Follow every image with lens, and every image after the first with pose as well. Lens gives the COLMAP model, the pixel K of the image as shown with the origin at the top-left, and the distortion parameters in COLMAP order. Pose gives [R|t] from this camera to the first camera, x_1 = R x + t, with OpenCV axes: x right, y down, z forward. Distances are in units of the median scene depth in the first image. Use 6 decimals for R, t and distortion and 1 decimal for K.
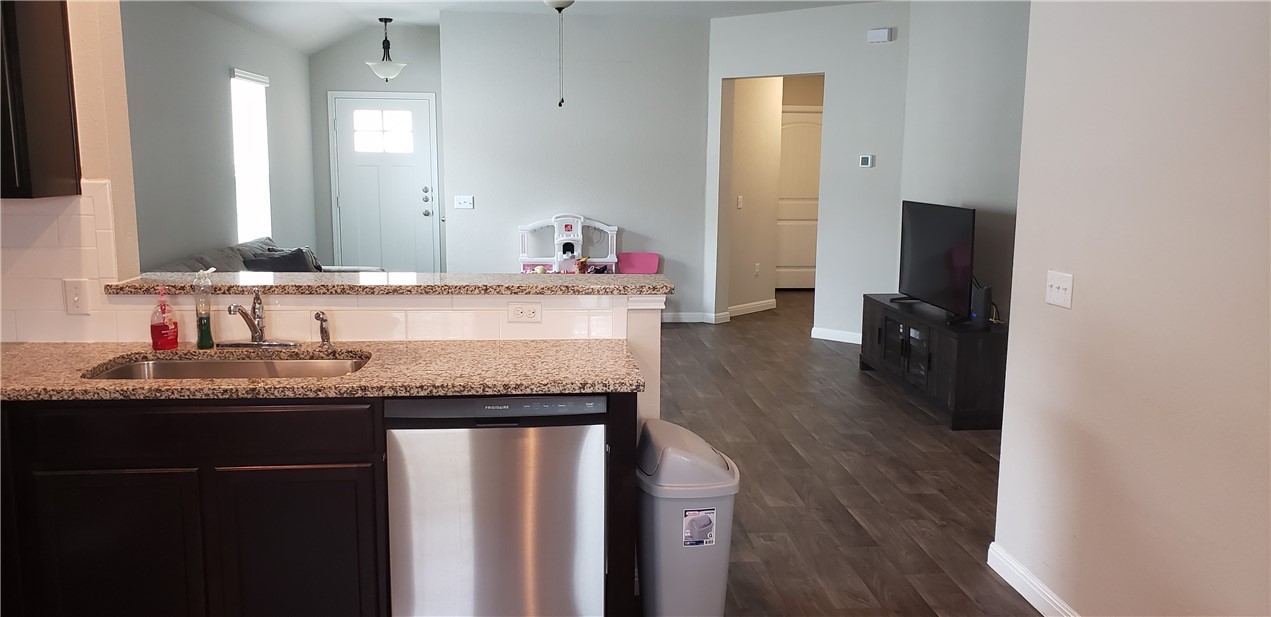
lens RADIAL K [[970.7, 0, 660.9], [0, 970.7, 310.2], [0, 0, 1]] dist [0.122928, -0.332790]
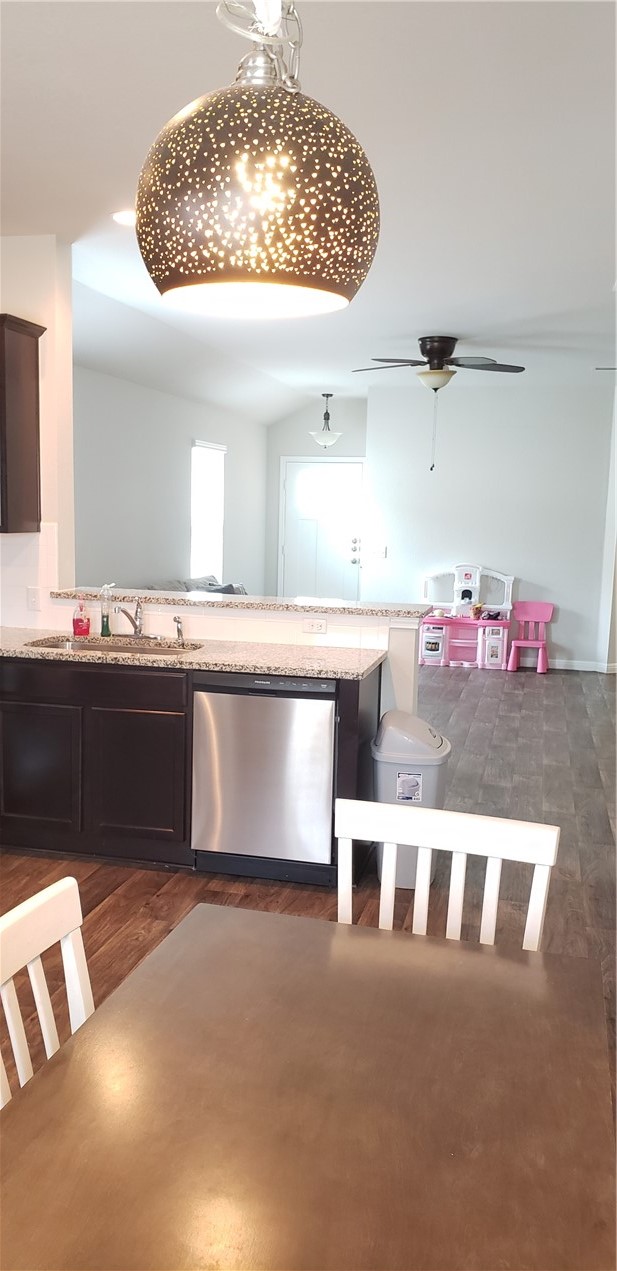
lens RADIAL K [[970.7, 0, 317.4], [0, 970.7, 633.9], [0, 0, 1]] dist [0.122928, -0.332790]
pose [[0.944564, 0.054892, -0.323706, 0.317039], [-0.064942, 0.997682, -0.020320, 0.042442], [0.321841, 0.040216, 0.945939, -0.302837]]
